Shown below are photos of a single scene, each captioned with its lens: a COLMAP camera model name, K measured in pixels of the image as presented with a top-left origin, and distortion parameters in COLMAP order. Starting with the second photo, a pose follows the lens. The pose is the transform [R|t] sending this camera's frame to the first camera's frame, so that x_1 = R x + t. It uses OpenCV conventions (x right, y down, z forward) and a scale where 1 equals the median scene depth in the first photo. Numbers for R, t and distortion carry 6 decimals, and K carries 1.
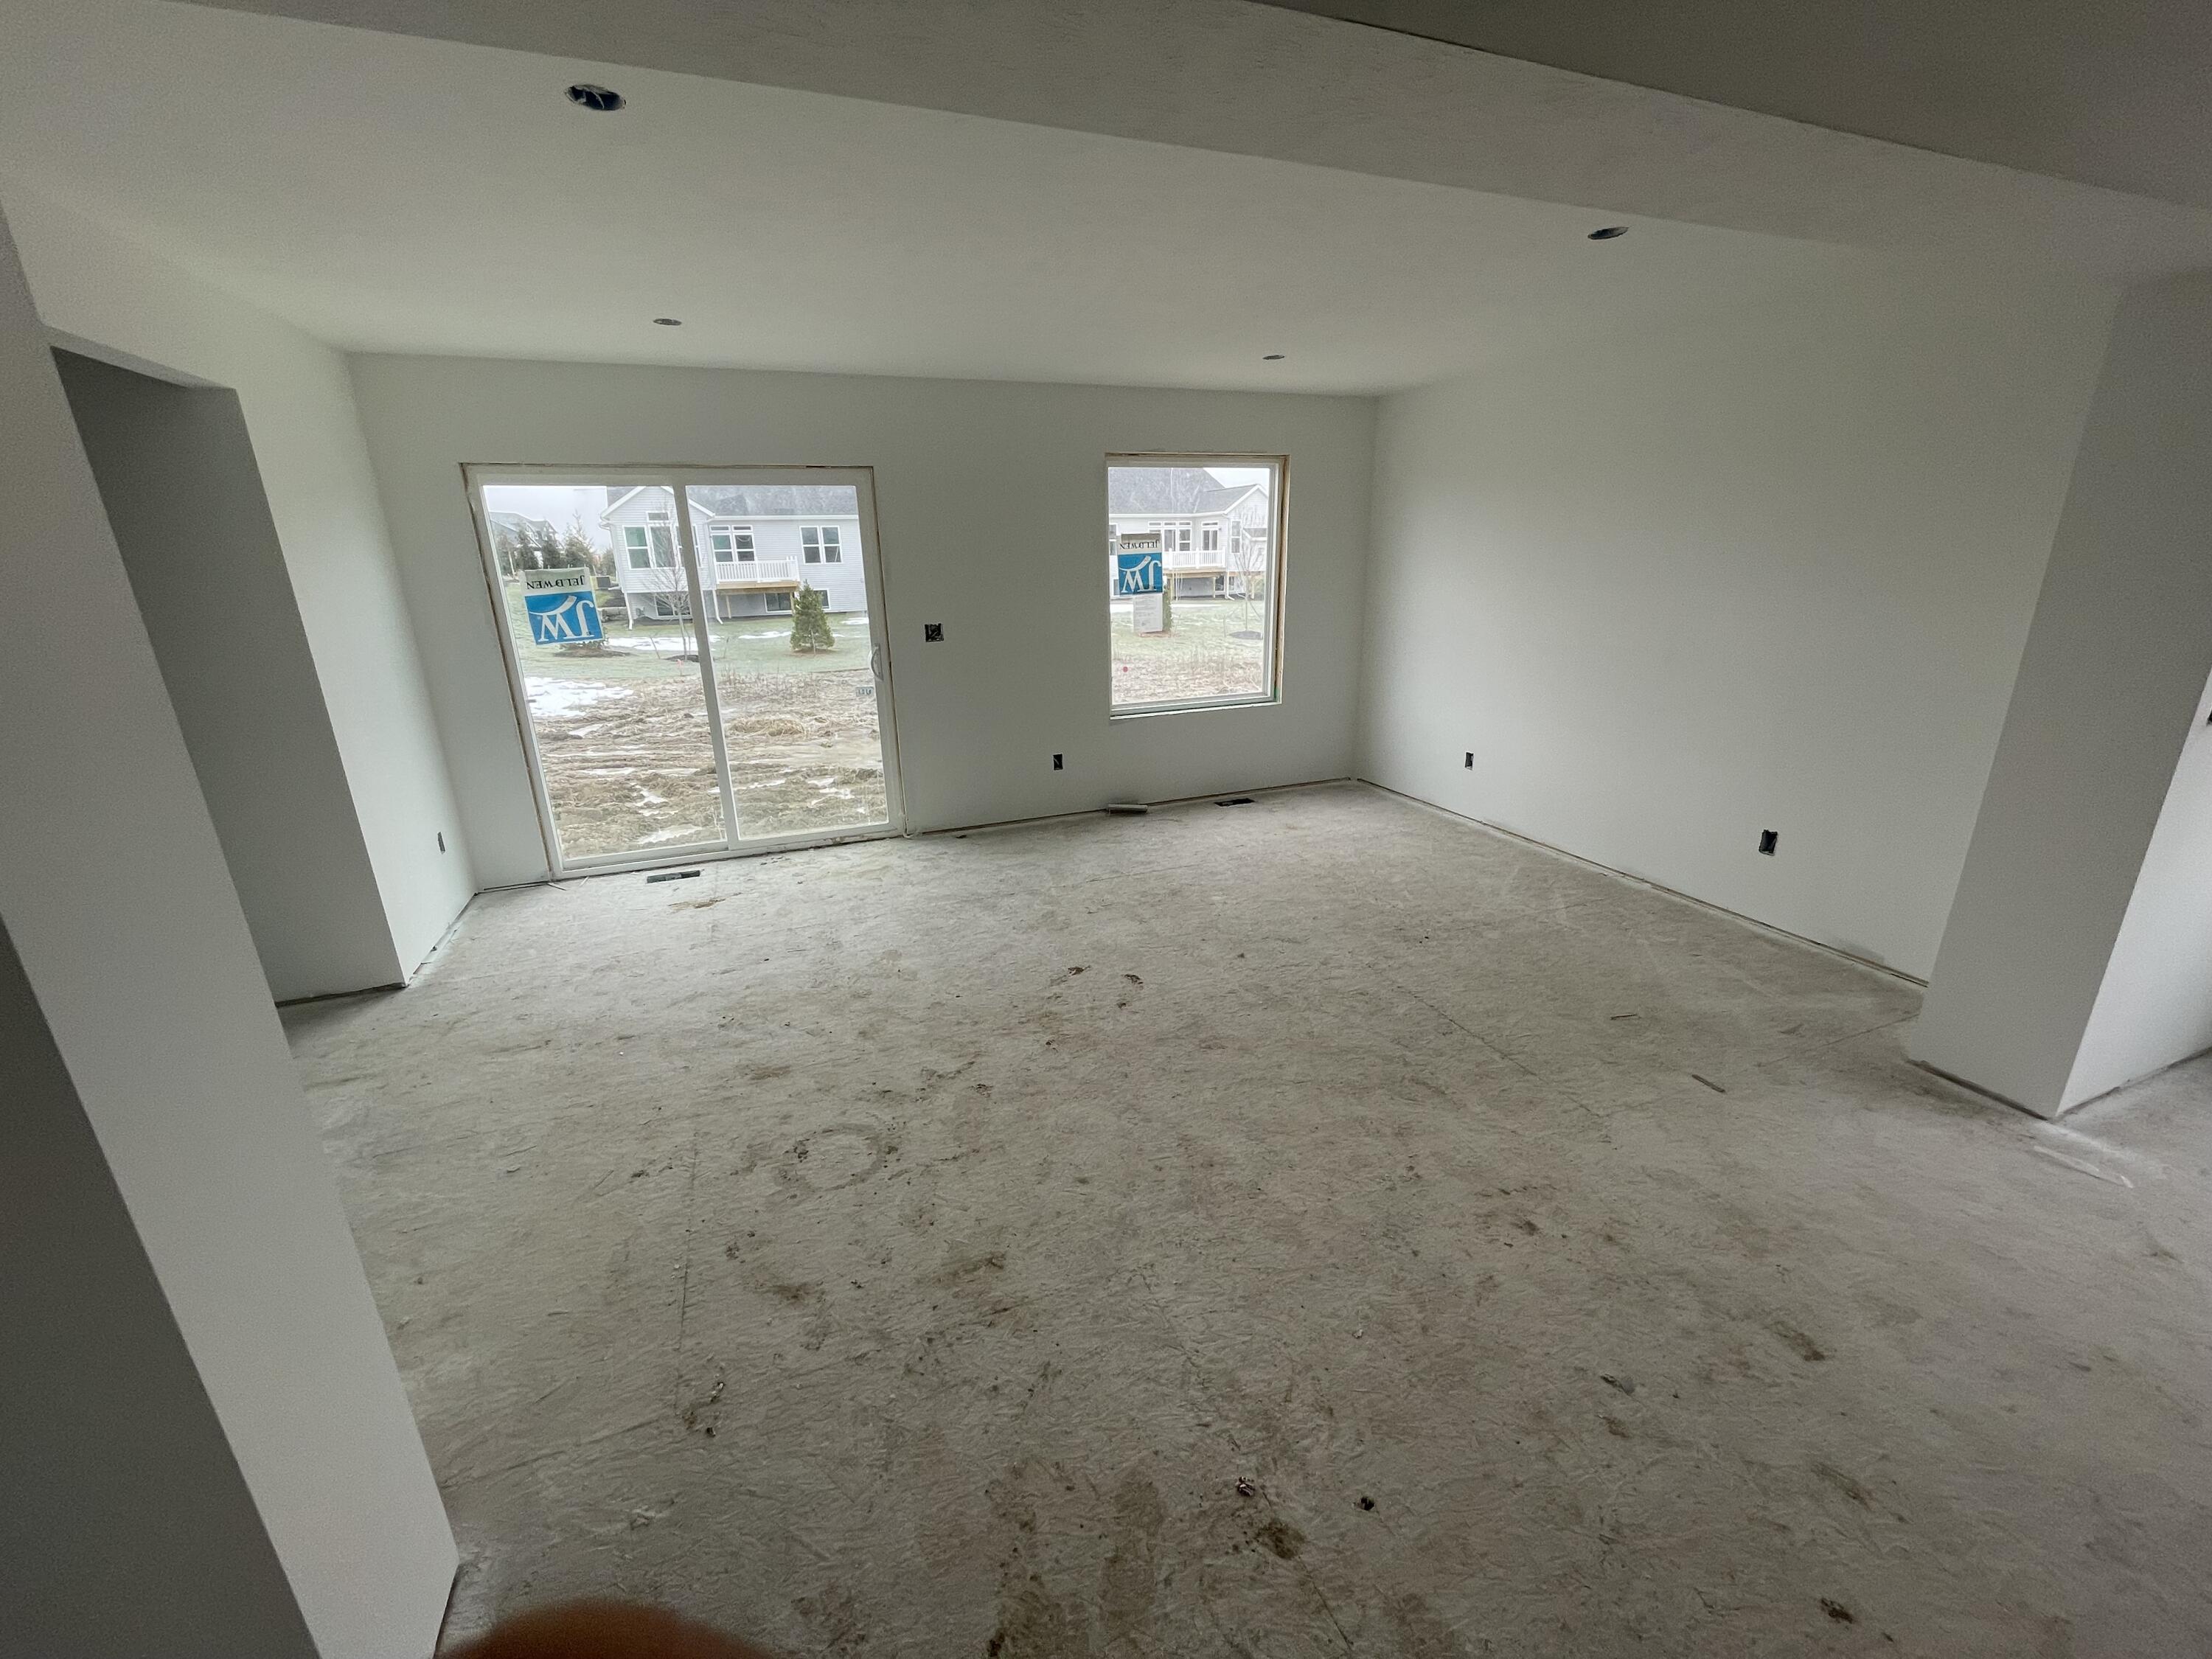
lens RADIAL K [[888.5, 0, 1101.5], [0, 888.5, 822.8], [0, 0, 1]] dist [-0.001569, -0.000370]
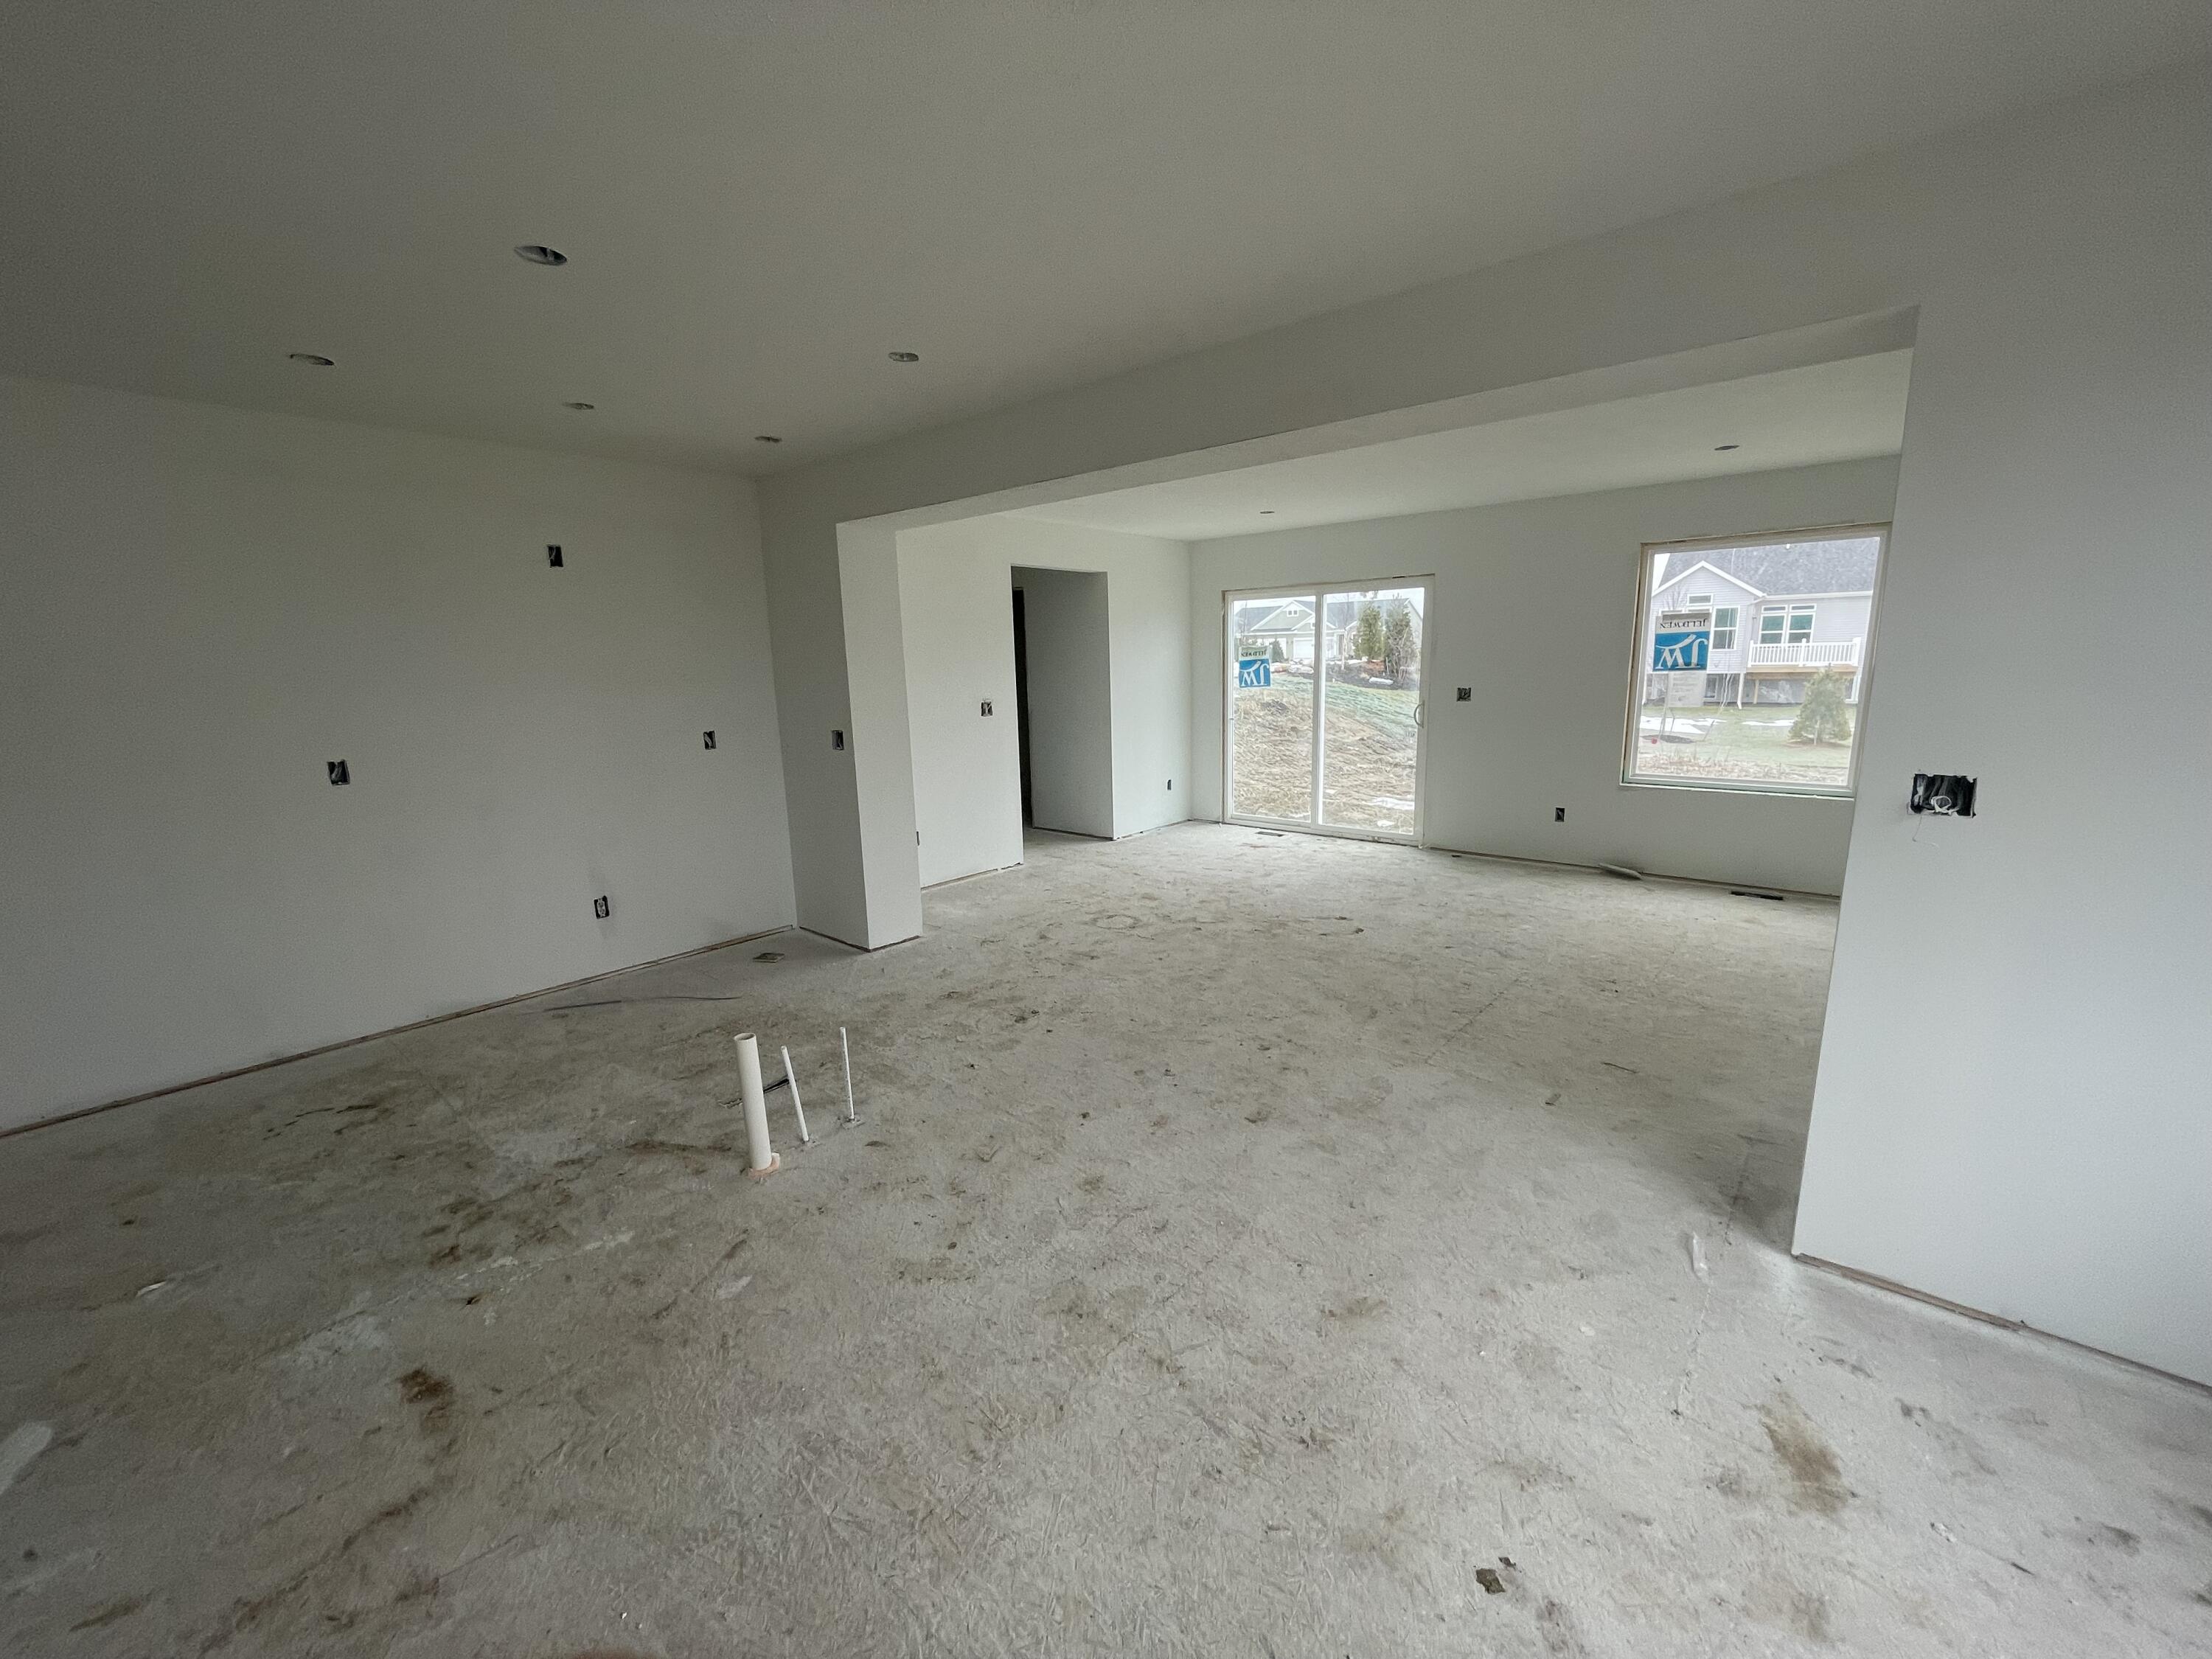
lens RADIAL K [[888.5, 0, 1108.2], [0, 888.5, 812.4], [0, 0, 1]] dist [-0.001569, -0.000370]
pose [[0.470954, 0.162281, -0.867103, 0.868234], [-0.247403, 0.967784, 0.046751, 0.023147], [0.846755, 0.192506, 0.495931, -0.052700]]
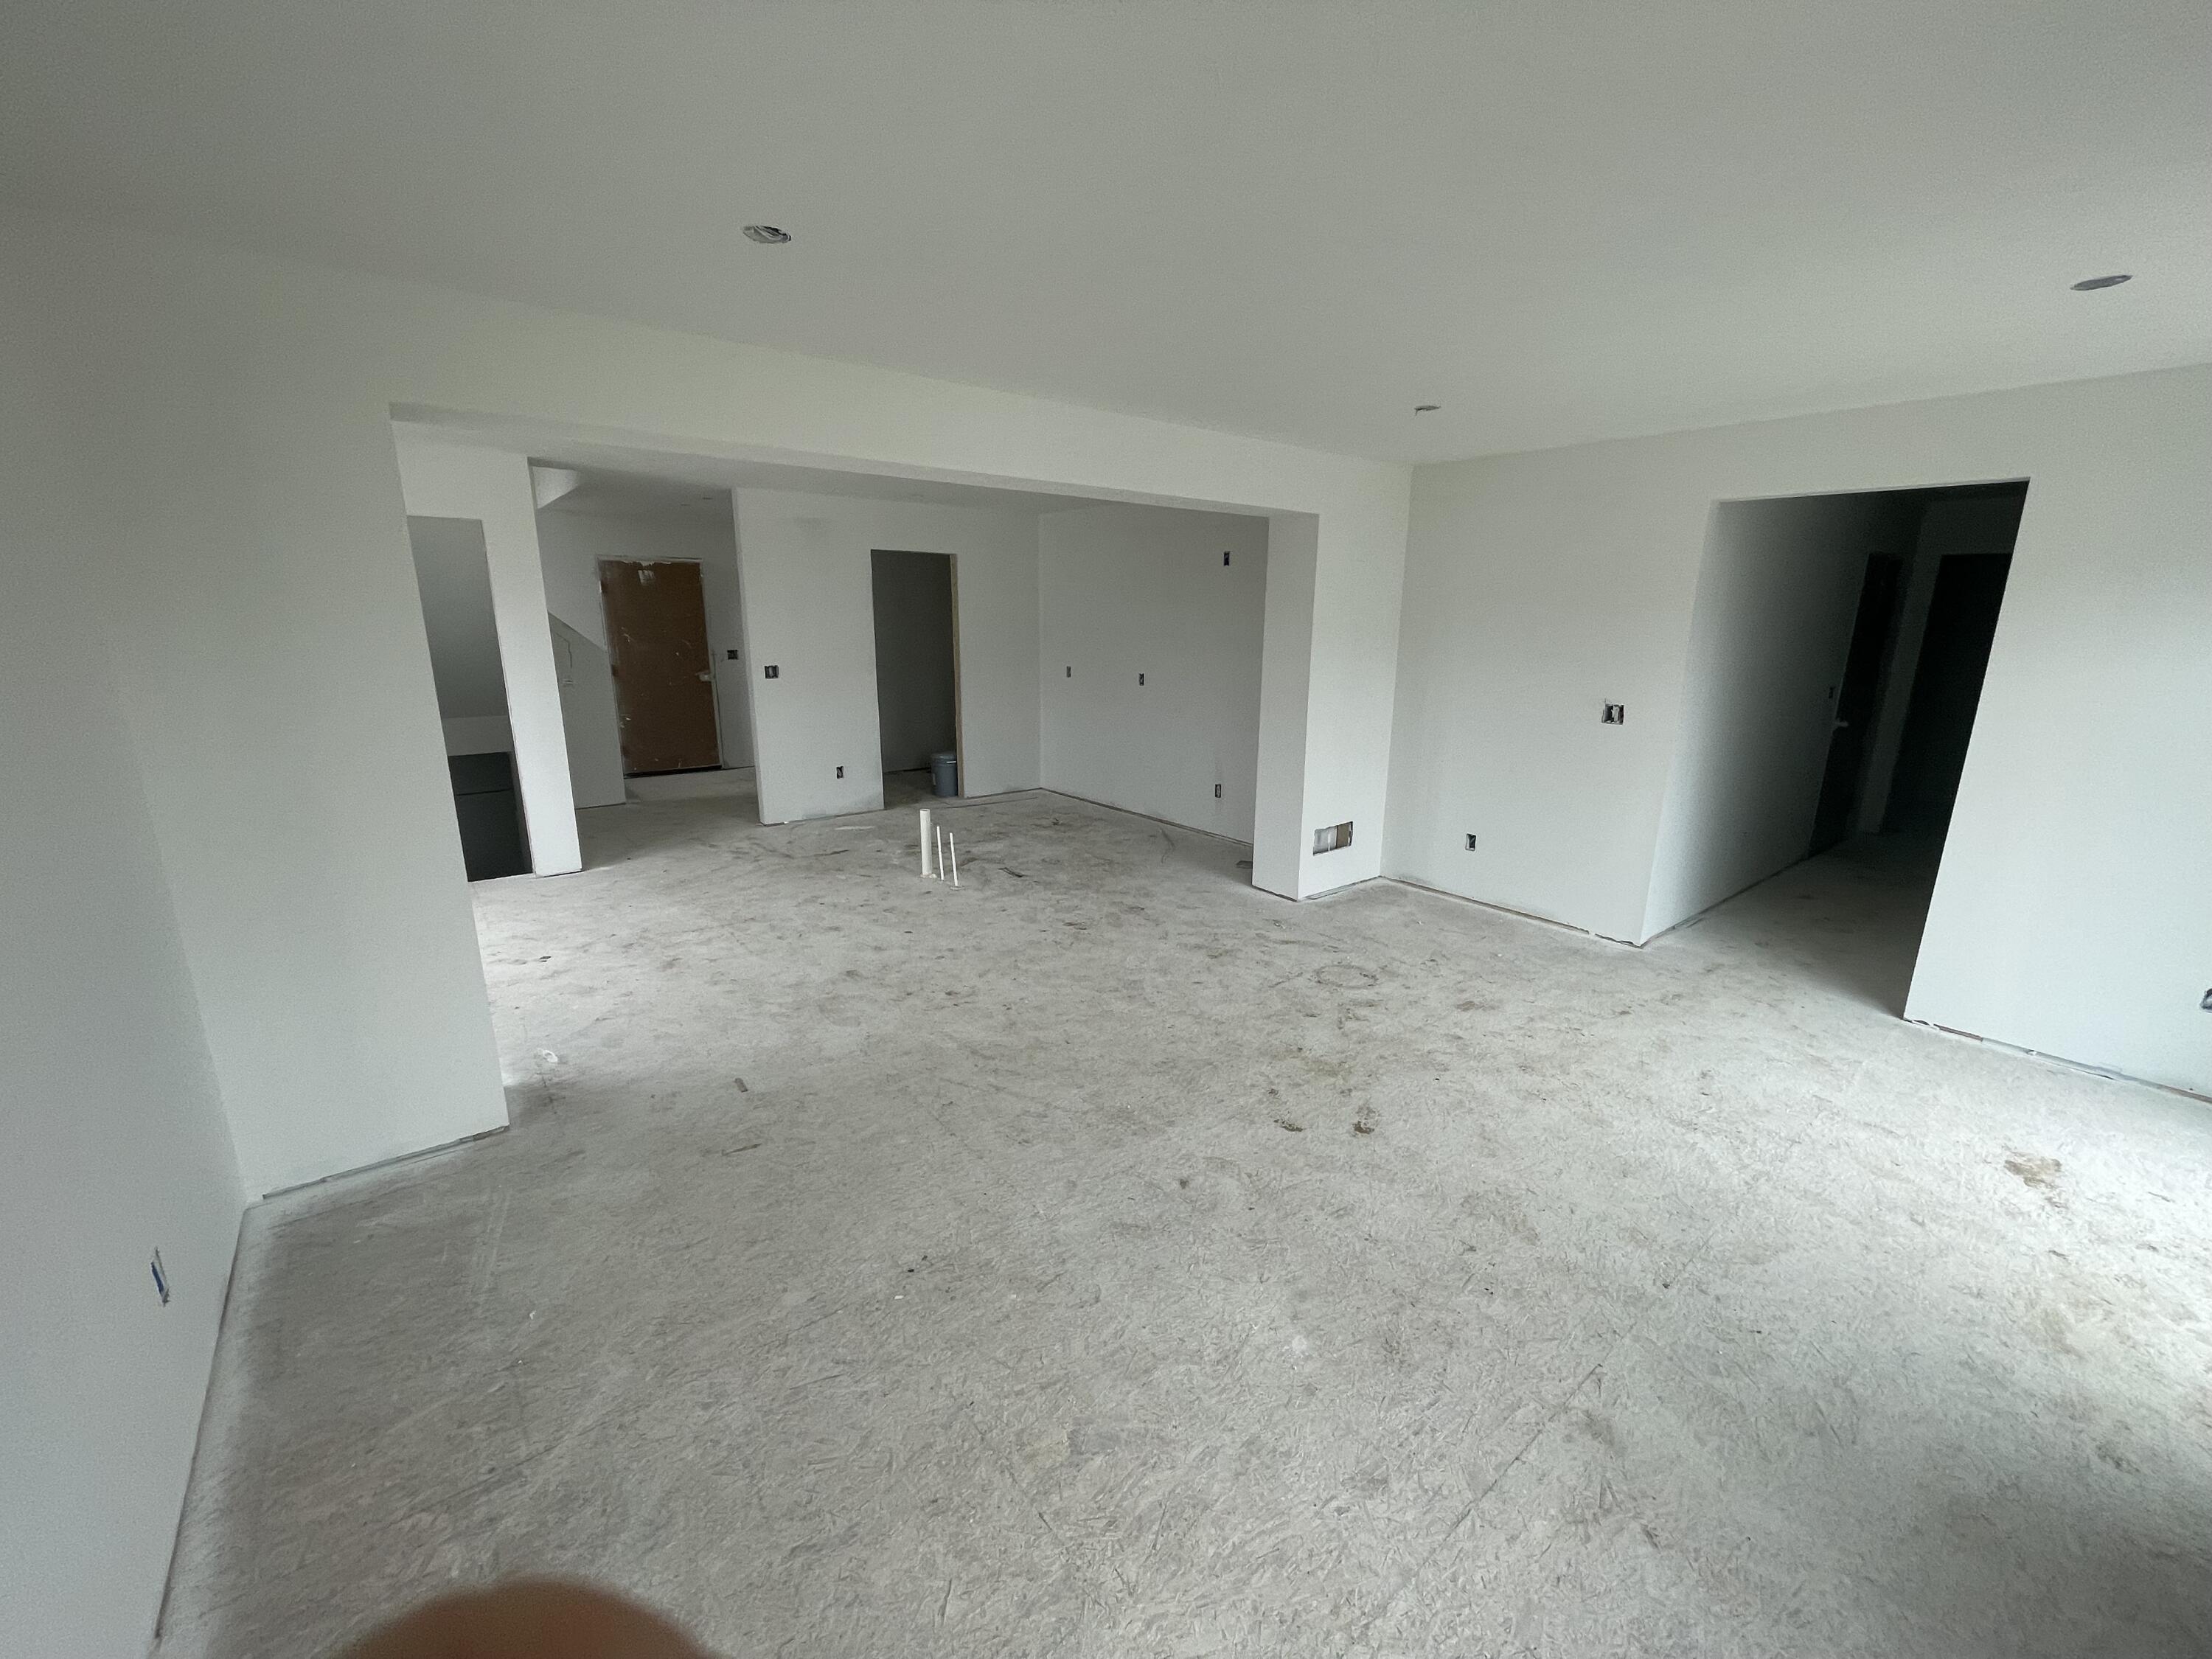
lens RADIAL K [[888.5, 0, 1111.6], [0, 888.5, 826.6], [0, 0, 1]] dist [-0.001569, -0.000370]
pose [[-0.951165, 0.082861, -0.297354, 0.356492], [-0.082014, 0.860840, 0.502224, -0.402994], [0.297589, 0.502085, -0.812005, 1.255725]]
